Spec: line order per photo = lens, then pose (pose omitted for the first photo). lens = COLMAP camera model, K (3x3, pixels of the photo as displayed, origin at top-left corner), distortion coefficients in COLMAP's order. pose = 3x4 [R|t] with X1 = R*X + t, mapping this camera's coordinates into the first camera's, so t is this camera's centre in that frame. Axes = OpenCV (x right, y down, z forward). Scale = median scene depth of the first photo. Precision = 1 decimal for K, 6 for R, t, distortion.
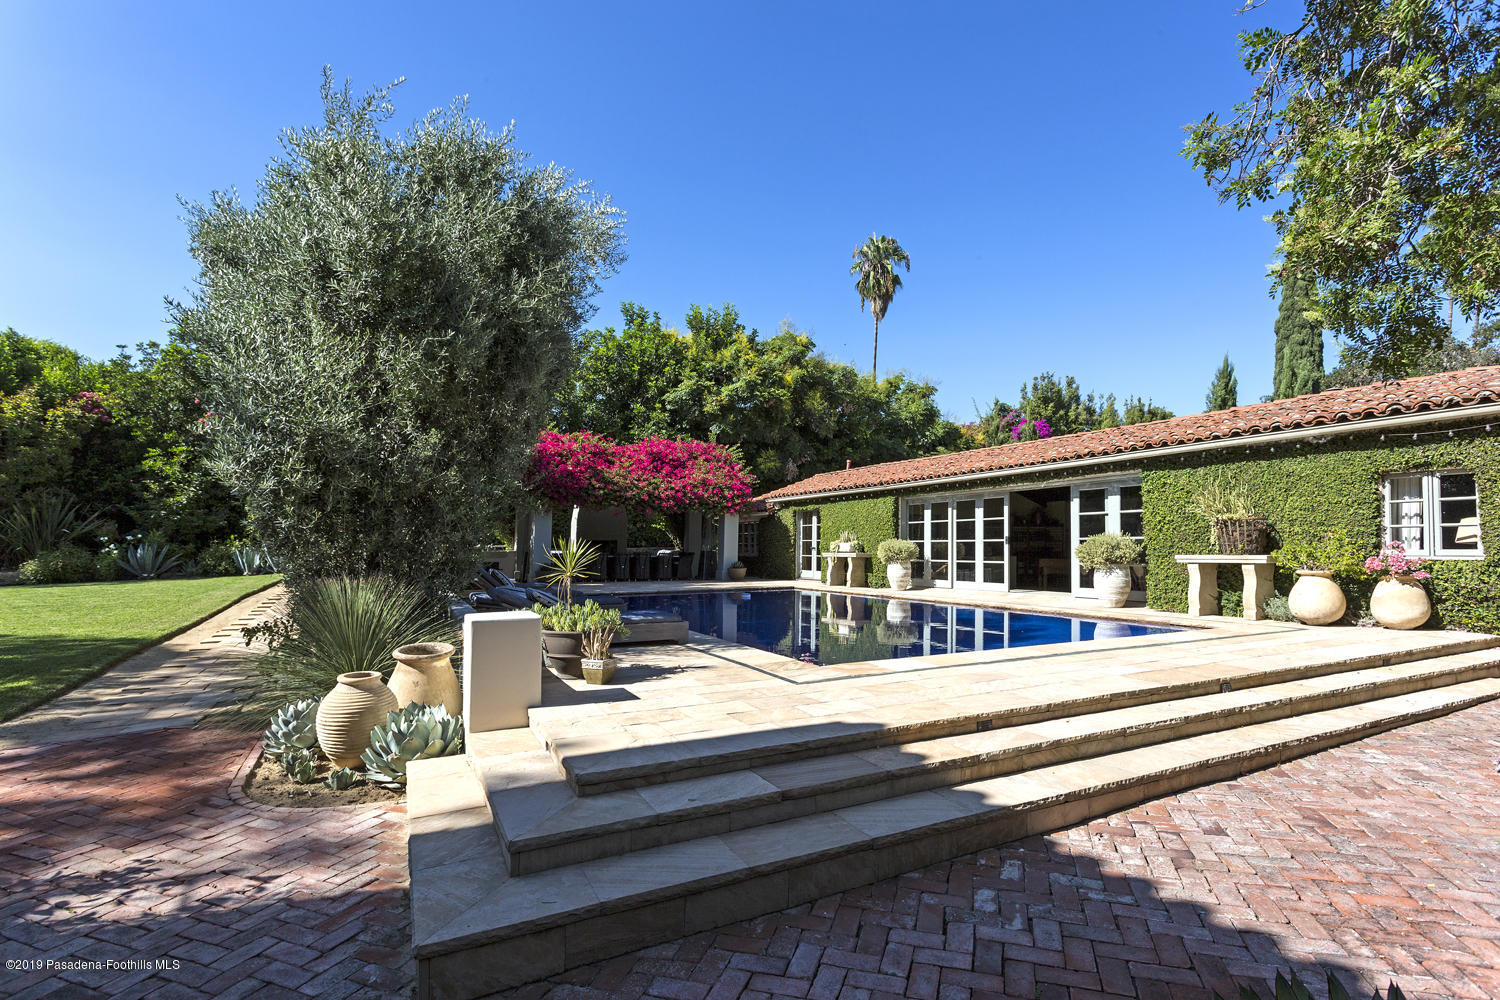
lens RADIAL K [[714.3, 0, 756.6], [0, 714.3, 489.1], [0, 0, 1]] dist [0.012143, 0.000098]
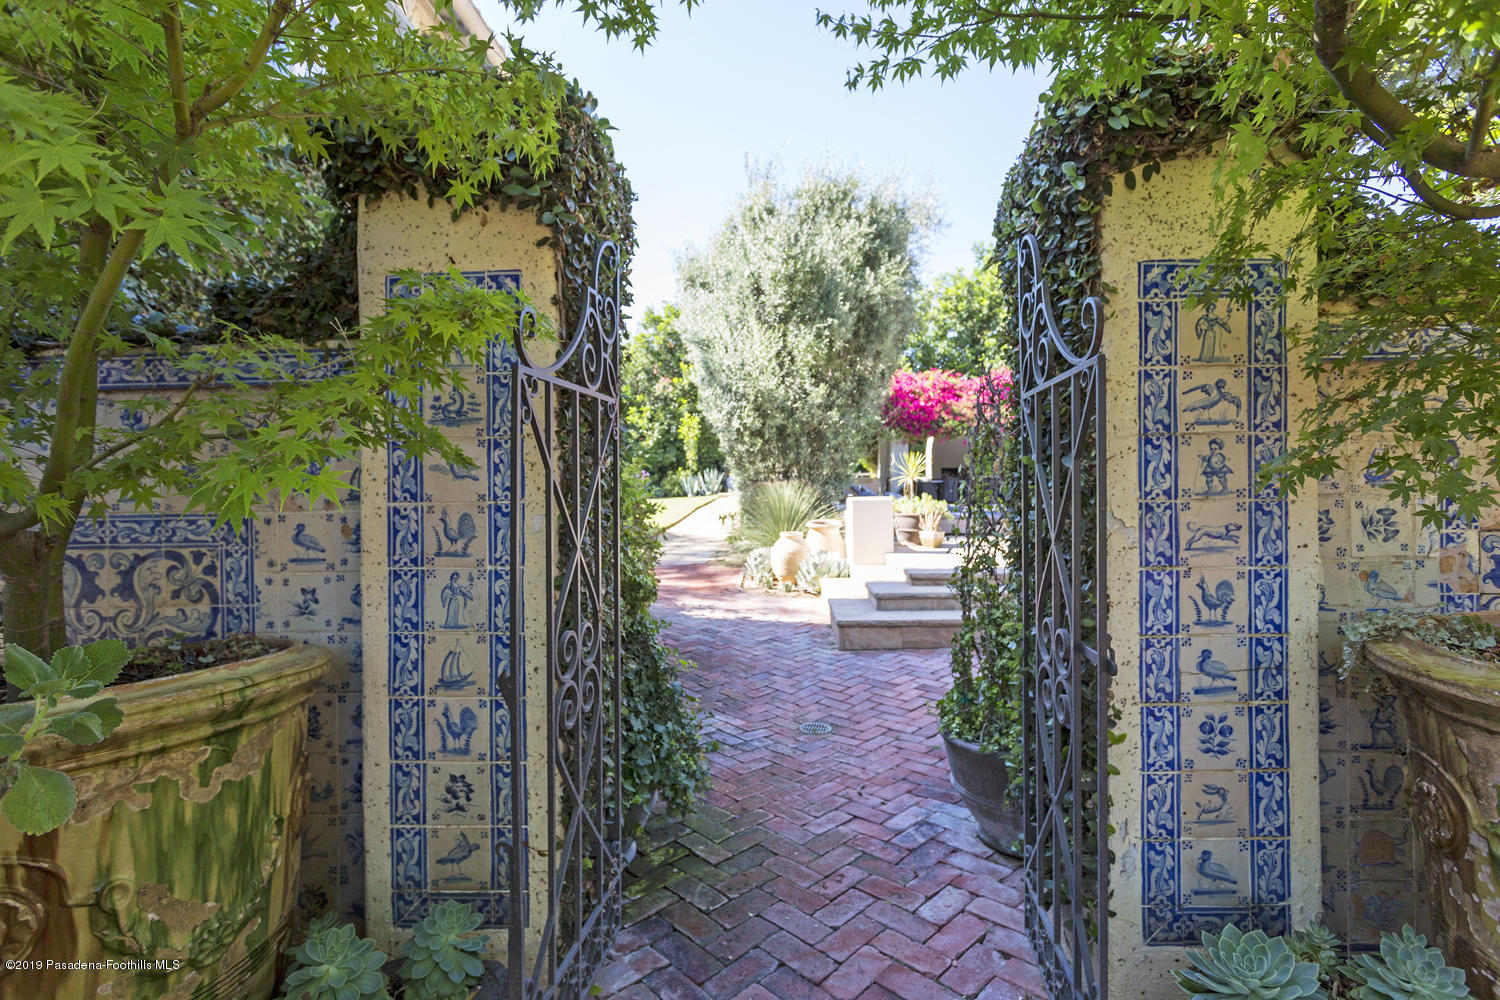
lens RADIAL K [[714.3, 0, 756.6], [0, 714.3, 489.1], [0, 0, 1]] dist [0.012143, 0.000098]
pose [[0.879592, -0.002524, -0.475723, 0.134888], [0.045694, 0.995811, 0.079202, 0.010497], [0.473530, -0.091403, 0.876022, -0.379705]]
